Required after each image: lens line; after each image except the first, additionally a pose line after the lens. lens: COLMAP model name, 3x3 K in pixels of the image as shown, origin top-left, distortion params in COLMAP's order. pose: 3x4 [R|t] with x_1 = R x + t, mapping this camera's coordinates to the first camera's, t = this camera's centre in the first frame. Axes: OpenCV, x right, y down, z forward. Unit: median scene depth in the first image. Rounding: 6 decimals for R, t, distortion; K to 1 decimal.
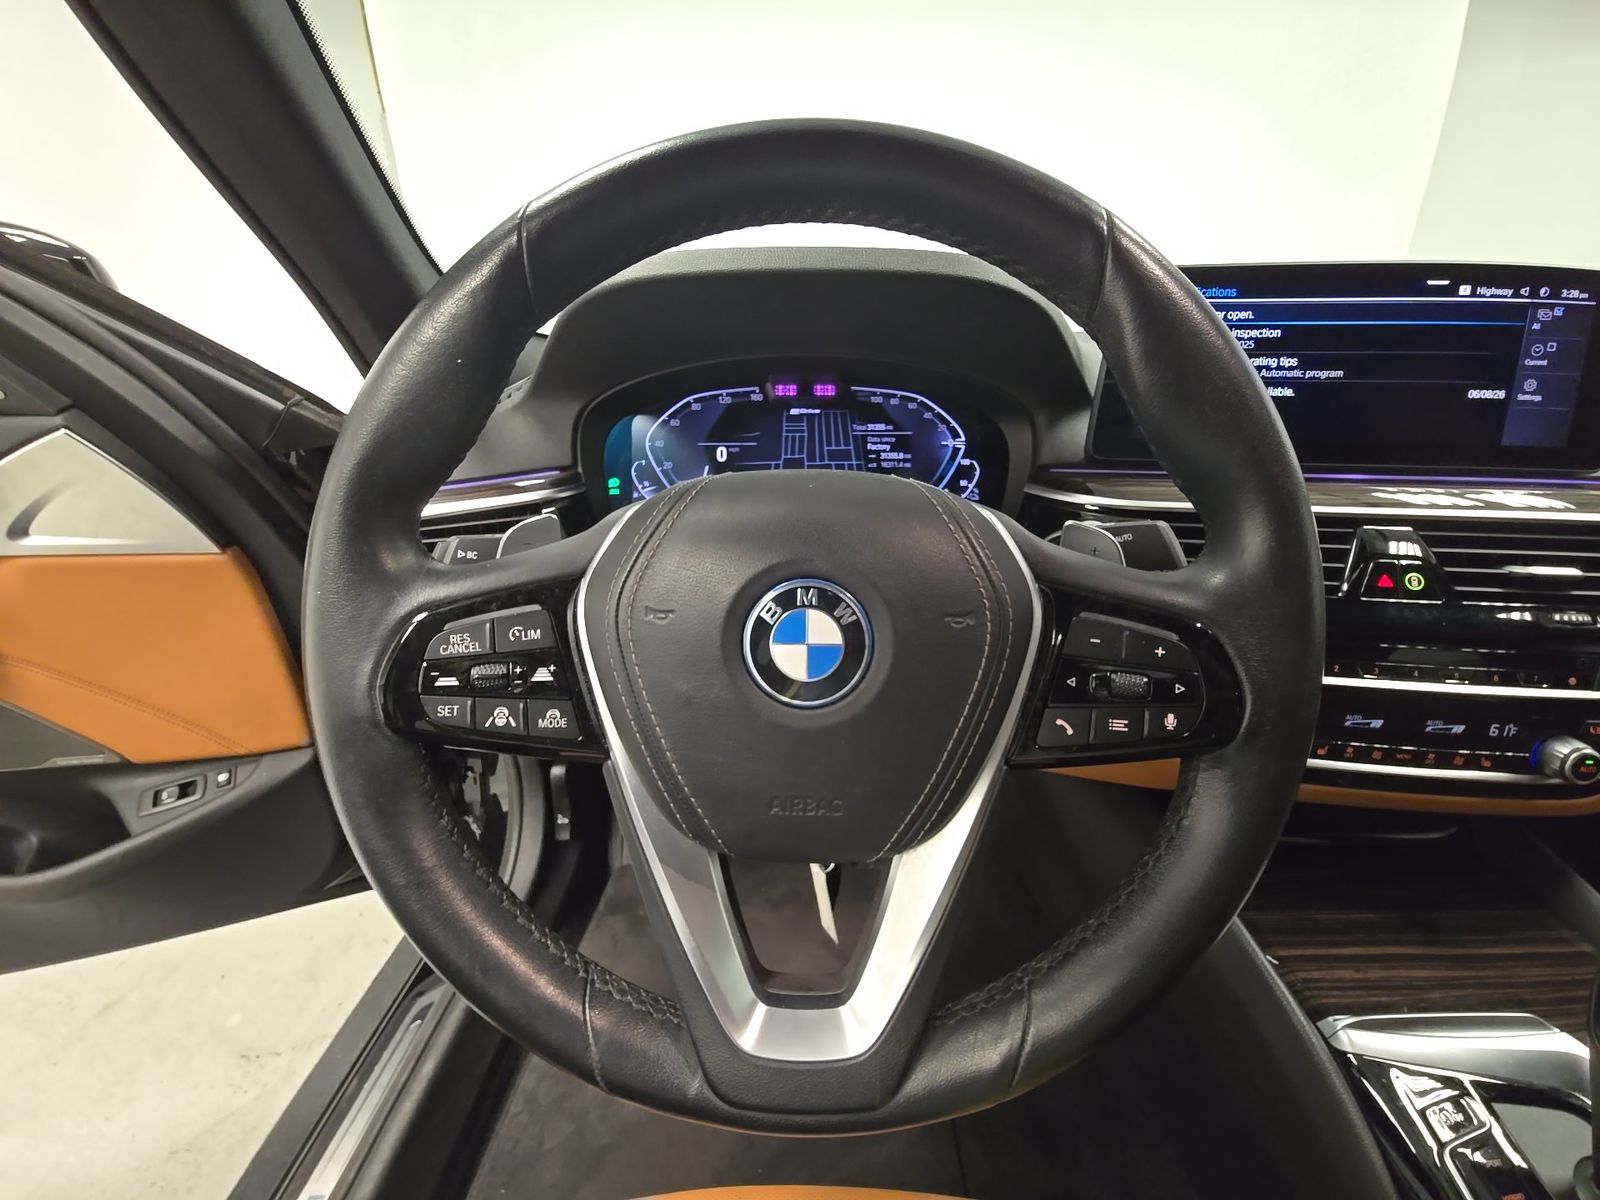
lens RADIAL K [[648.3, 0, 790.9], [0, 648.3, 602.2], [0, 0, 1]] dist [0.009685, -0.004809]
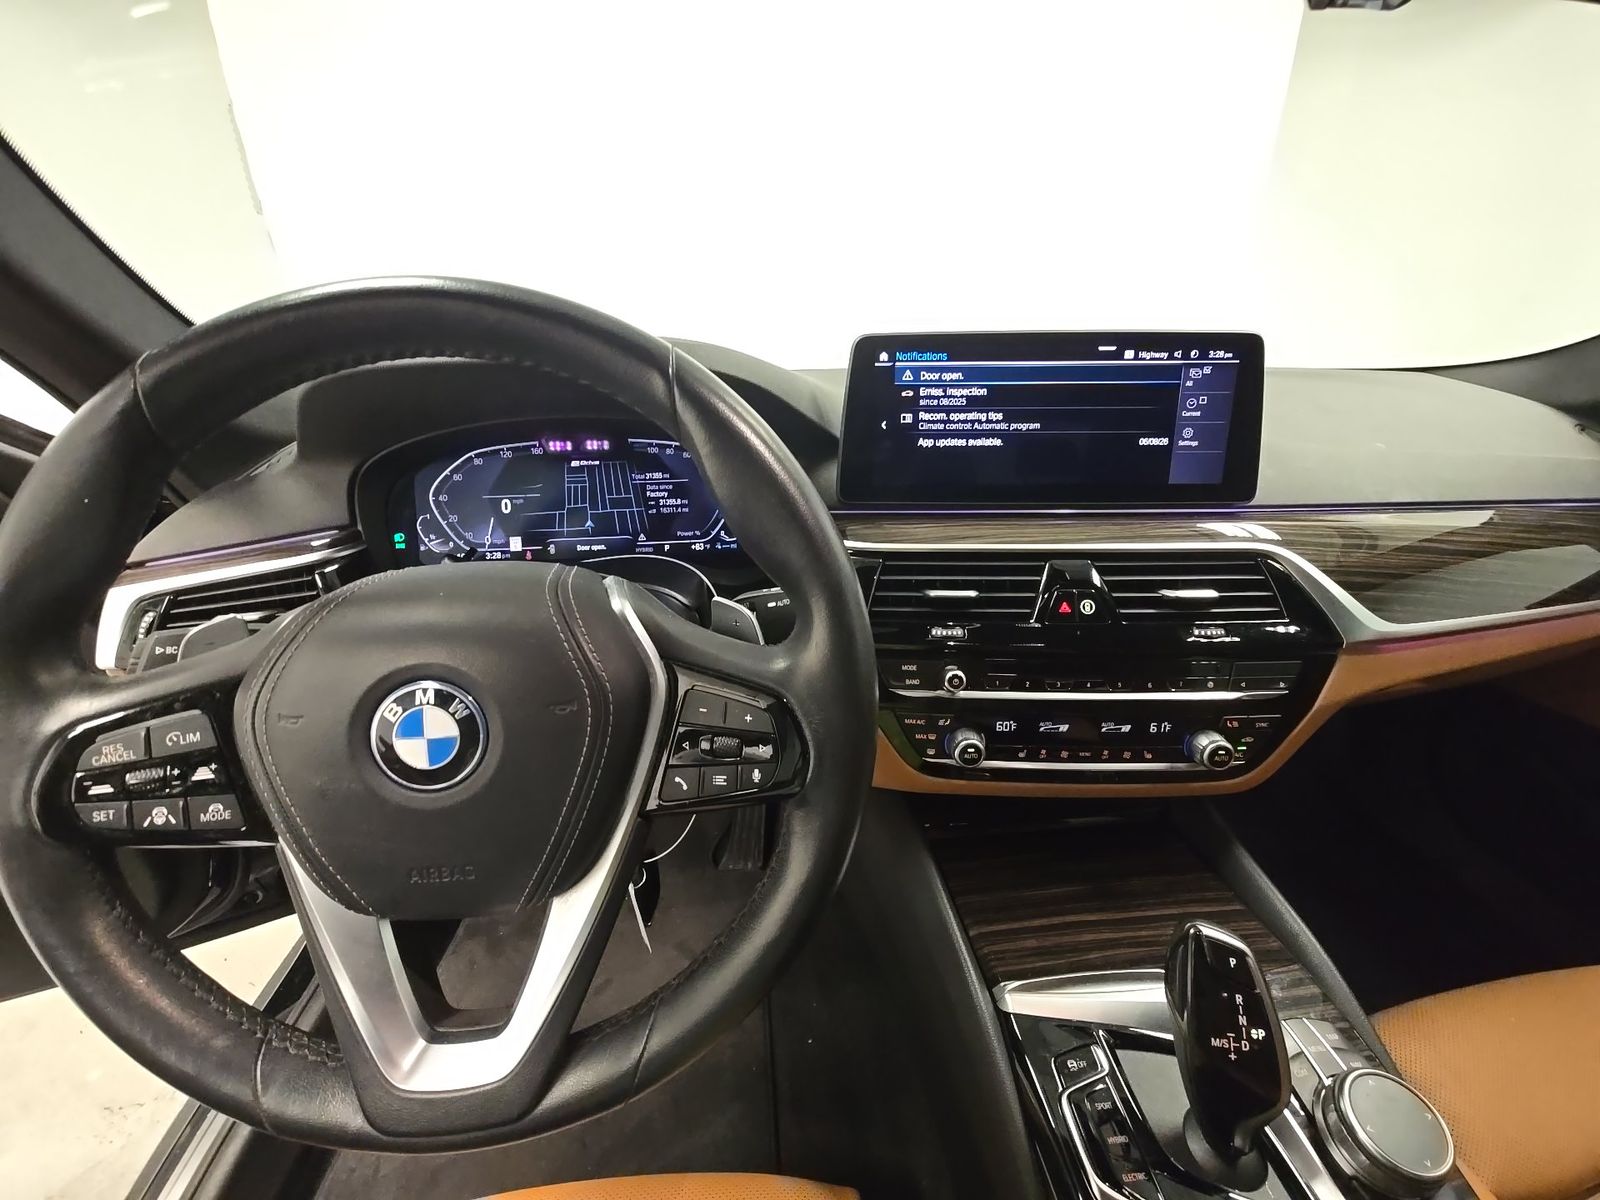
lens RADIAL K [[648.3, 0, 802.6], [0, 648.3, 597.5], [0, 0, 1]] dist [0.009685, -0.004809]
pose [[0.994065, -0.050079, 0.096580, 0.307369], [0.048374, 0.998631, 0.019920, -0.091168], [-0.097445, -0.015130, 0.995126, -0.114041]]
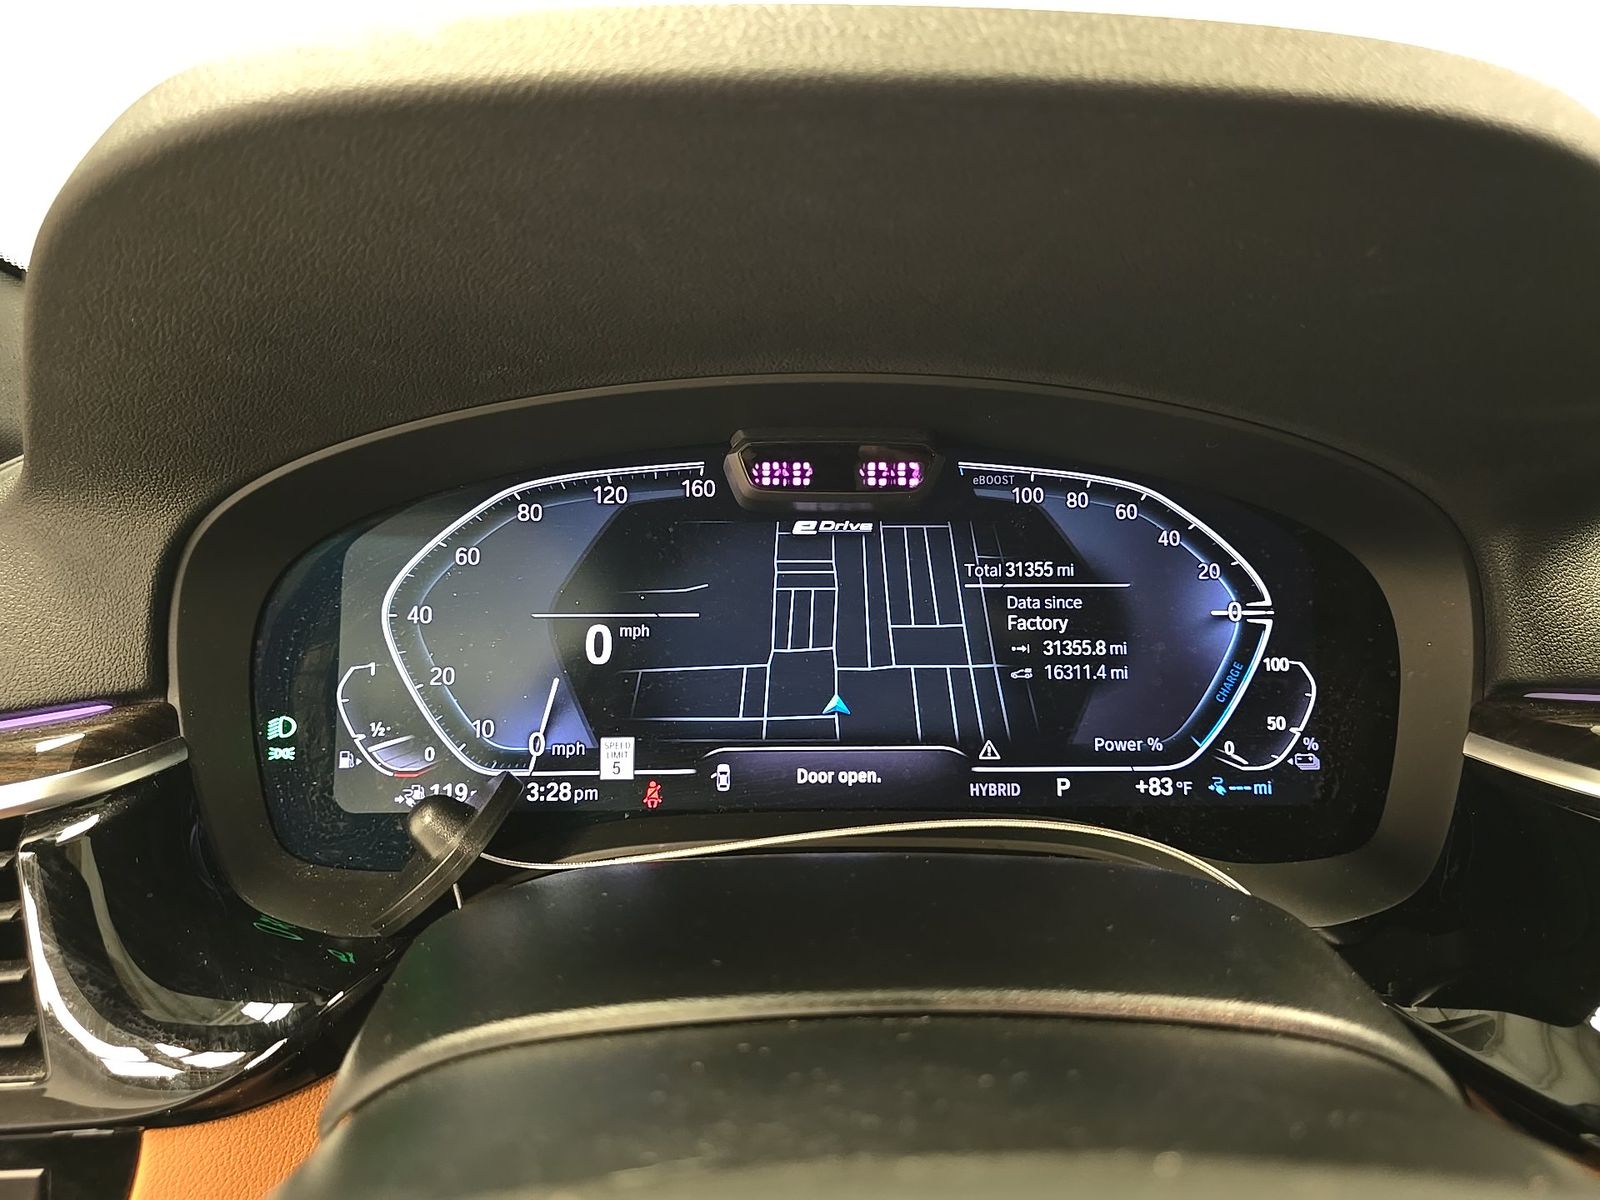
lens RADIAL K [[1164.7, 0, 801.5], [0, 1164.7, 611.6], [0, 0, 1]] dist [0.026658, -0.015023]
pose [[0.999001, -0.001064, 0.044671, -0.028998], [0.006882, 0.991452, -0.130291, -0.190388], [-0.044150, 0.130468, 0.990469, 0.426216]]
